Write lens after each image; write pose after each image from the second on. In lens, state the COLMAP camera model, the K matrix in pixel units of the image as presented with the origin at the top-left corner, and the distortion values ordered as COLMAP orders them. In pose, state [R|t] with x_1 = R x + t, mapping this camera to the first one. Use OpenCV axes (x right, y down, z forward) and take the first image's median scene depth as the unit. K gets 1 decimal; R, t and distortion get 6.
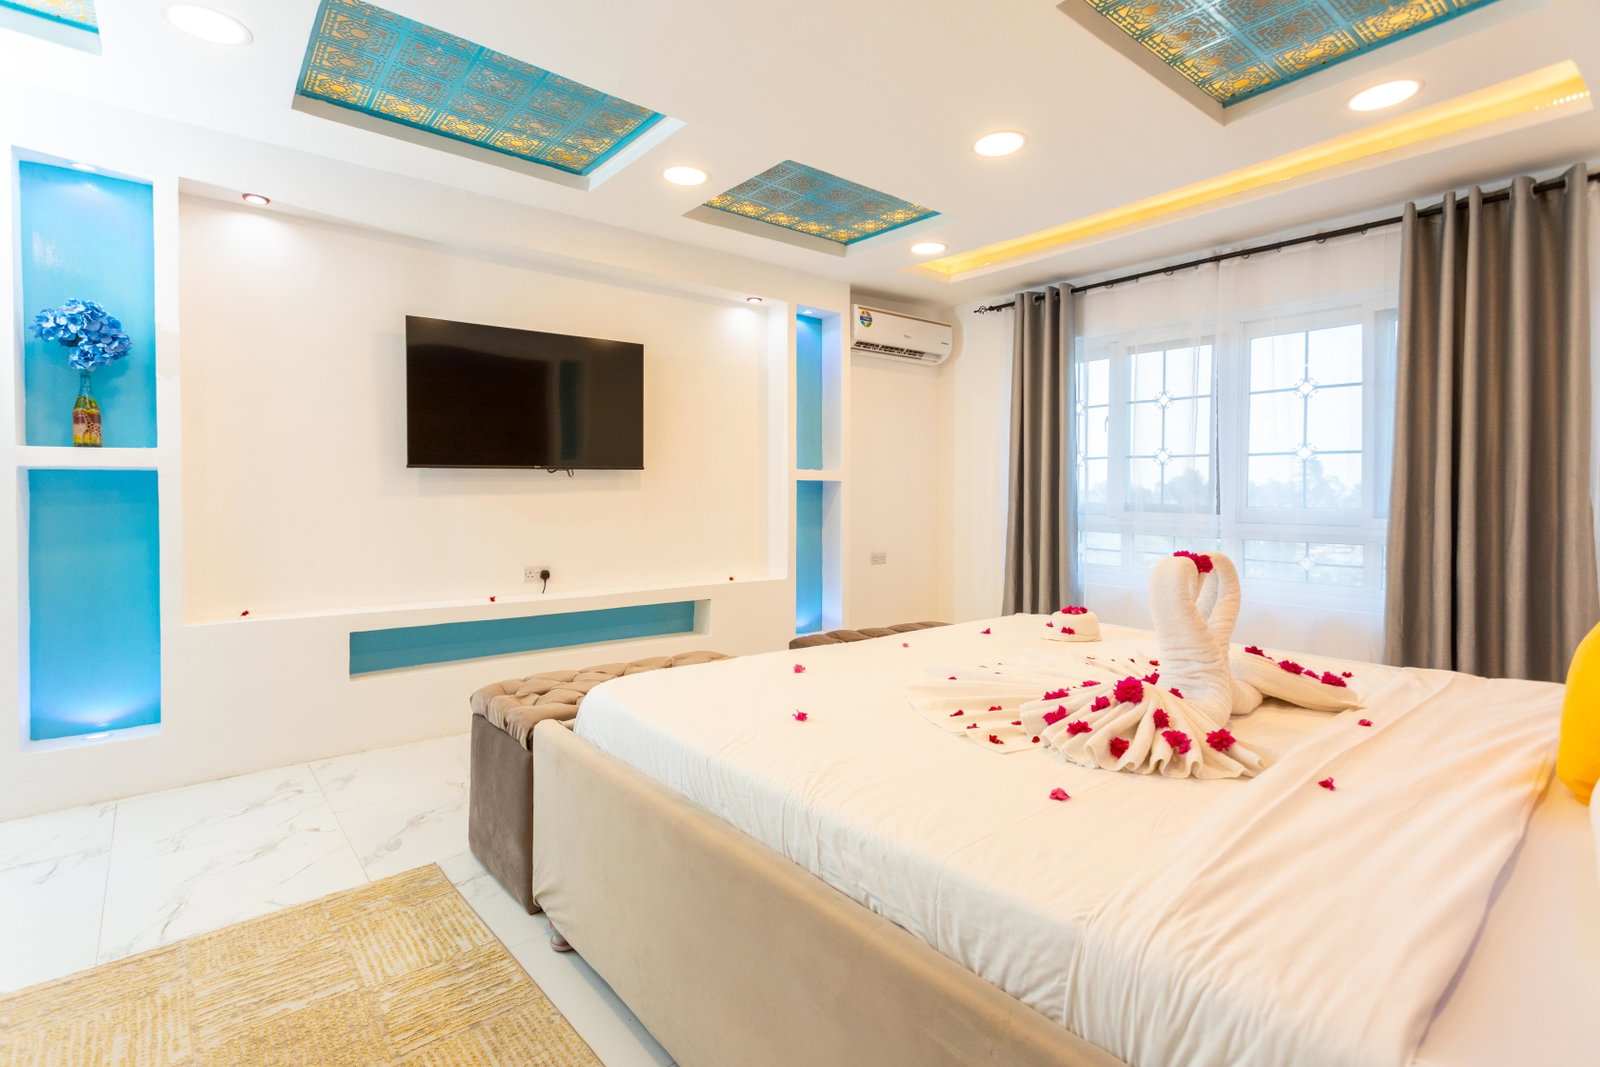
lens RADIAL K [[790.2, 0, 814.0], [0, 790.2, 519.7], [0, 0, 1]] dist [0.005139, -0.000915]
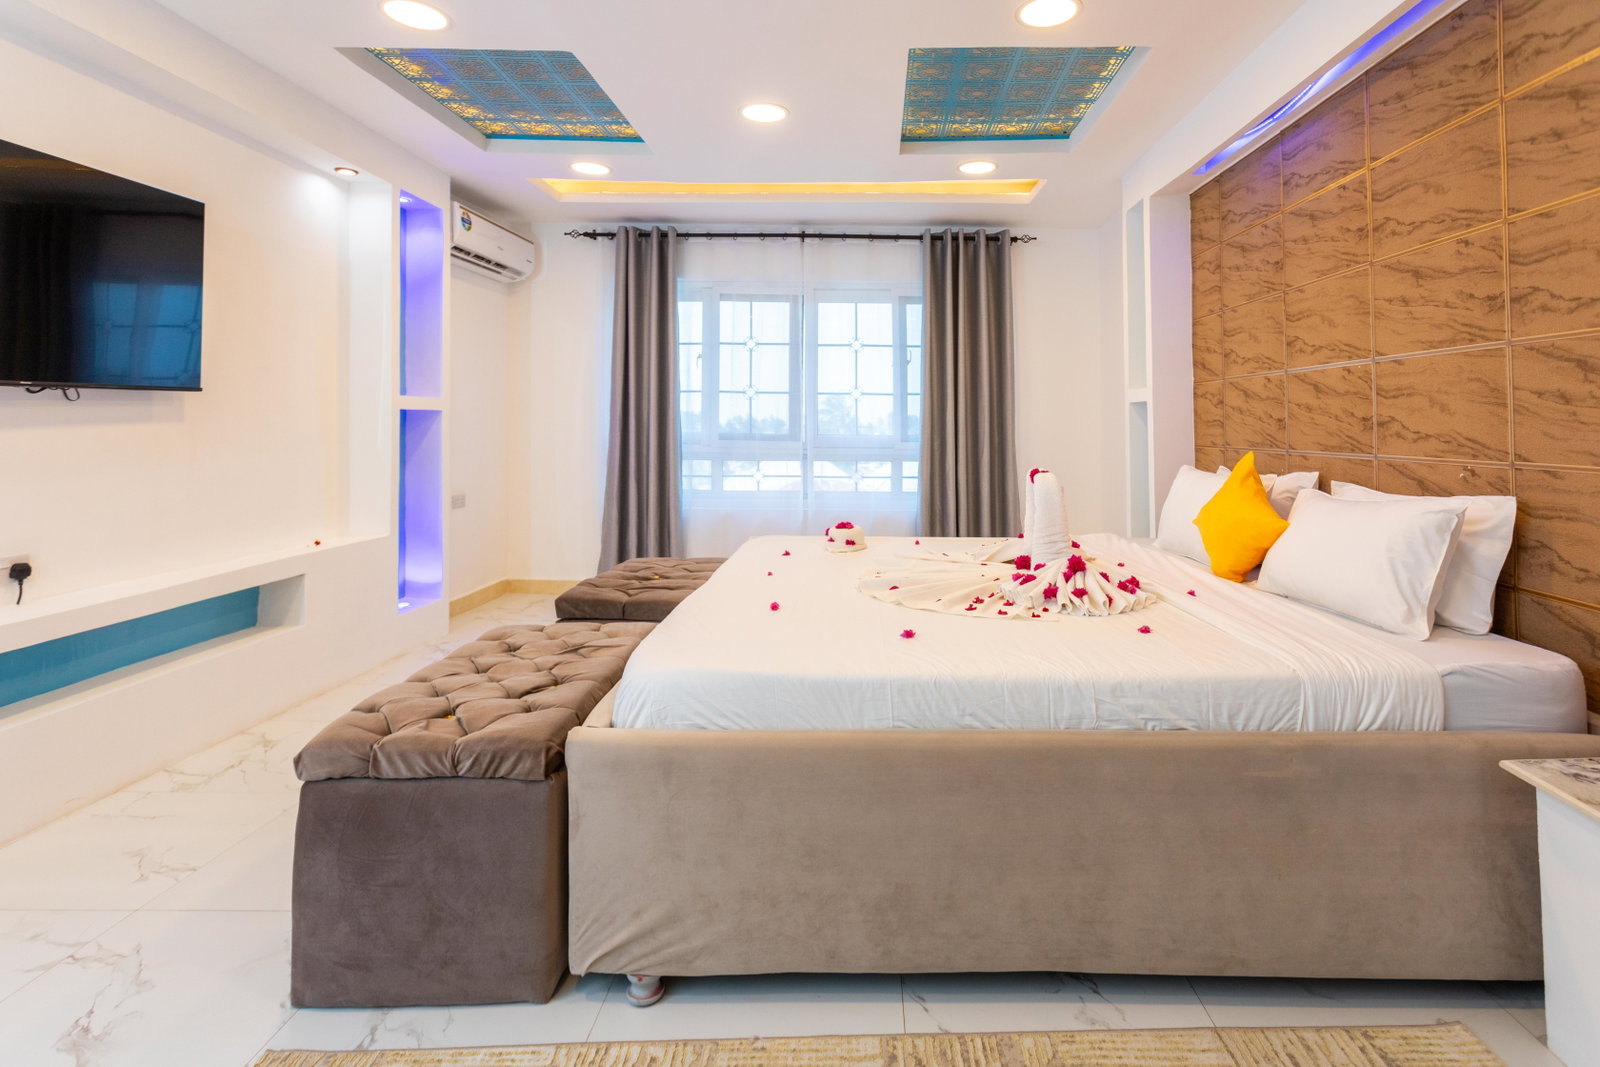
lens RADIAL K [[790.2, 0, 882.3], [0, 790.2, 421.6], [0, 0, 1]] dist [0.005139, -0.000915]
pose [[0.614716, -0.001267, 0.788747, -0.372188], [0.025188, 0.999520, -0.018025, -0.011526], [-0.788346, 0.030948, 0.614453, 0.139132]]
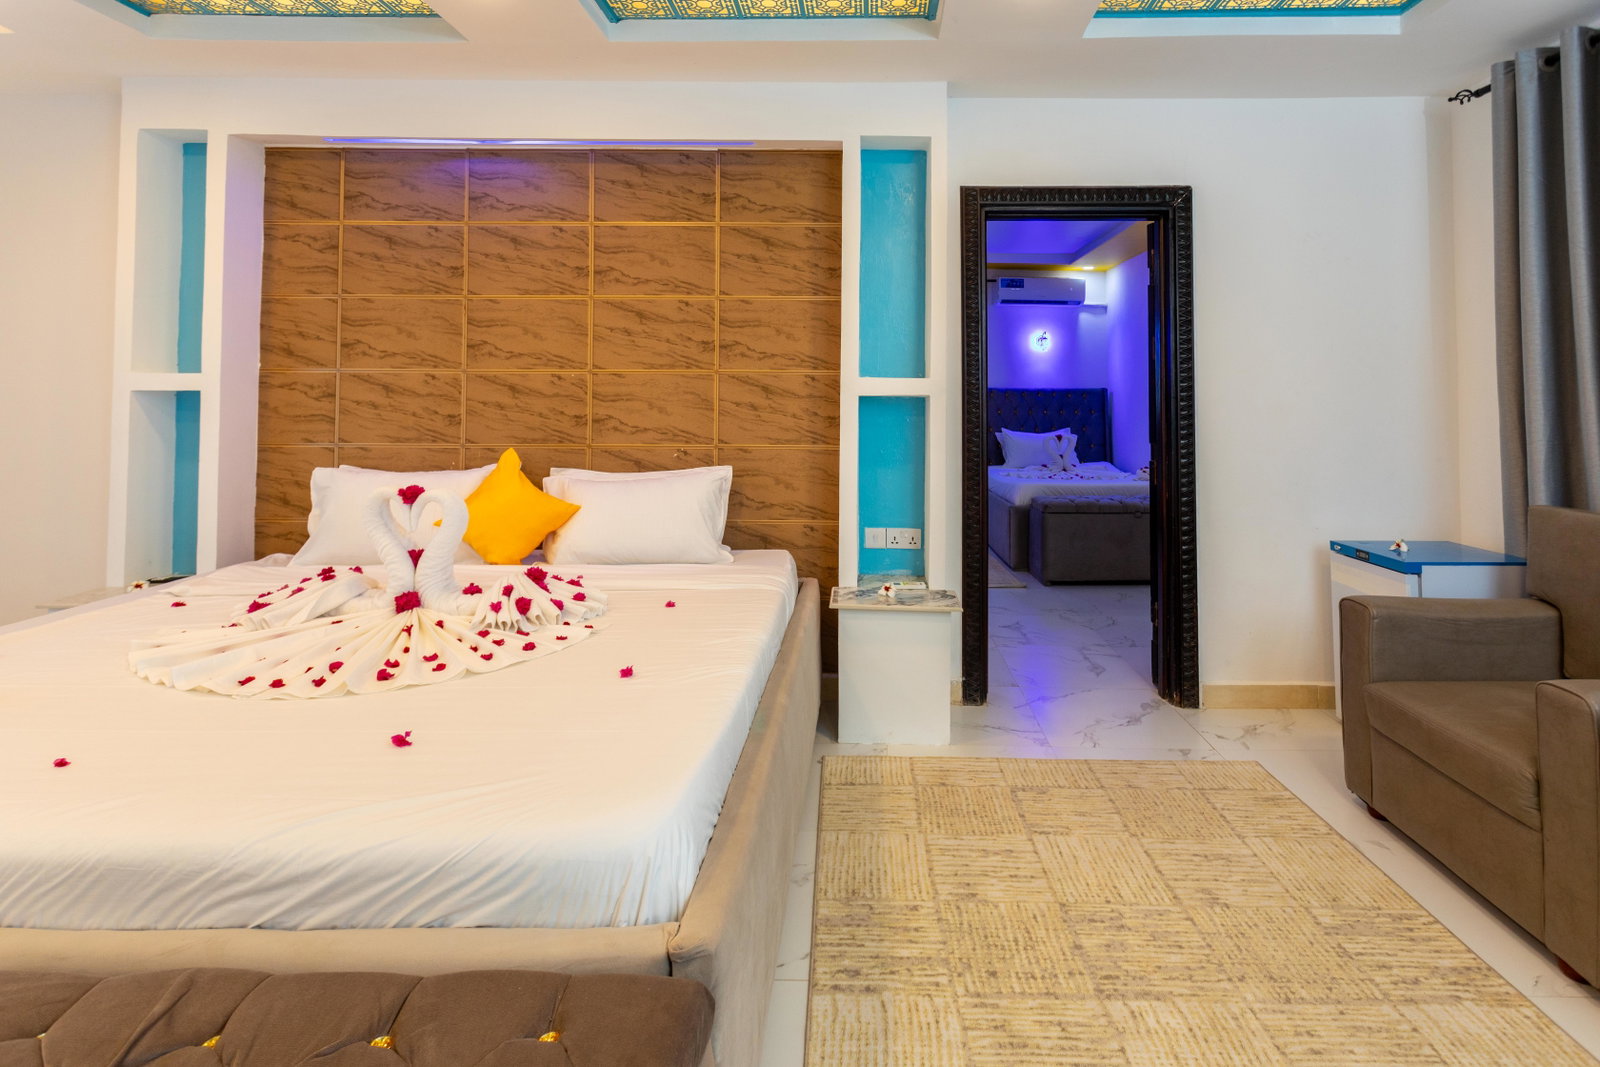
lens RADIAL K [[790.2, 0, 862.3], [0, 790.2, 379.9], [0, 0, 1]] dist [0.005139, -0.000915]
pose [[-0.788114, 0.005540, 0.615504, -0.358959], [0.010075, 0.999942, 0.003900, -0.051209], [-0.615447, 0.009275, -0.788124, 0.653814]]
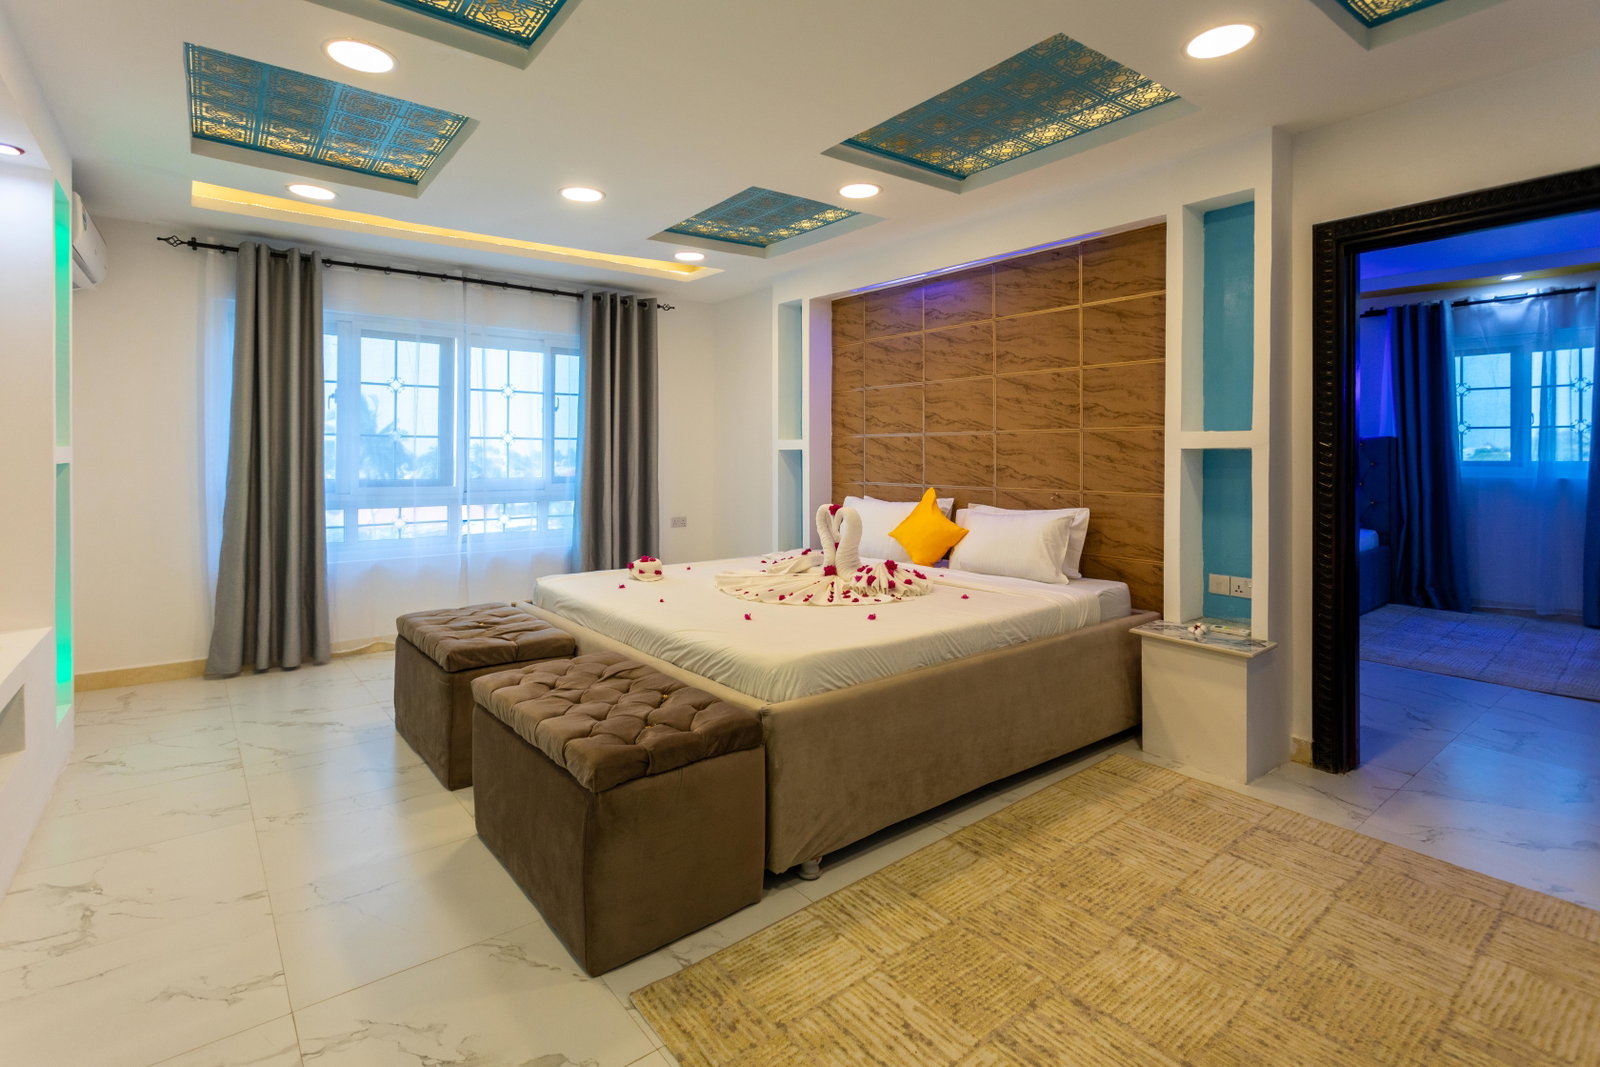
lens RADIAL K [[790.2, 0, 811.3], [0, 790.2, 464.7], [0, 0, 1]] dist [0.005139, -0.000915]
pose [[-0.014063, -0.021621, 0.999667, -0.691791], [0.033573, 0.999192, 0.022083, -0.047977], [-0.999337, 0.033872, -0.013326, 0.462526]]
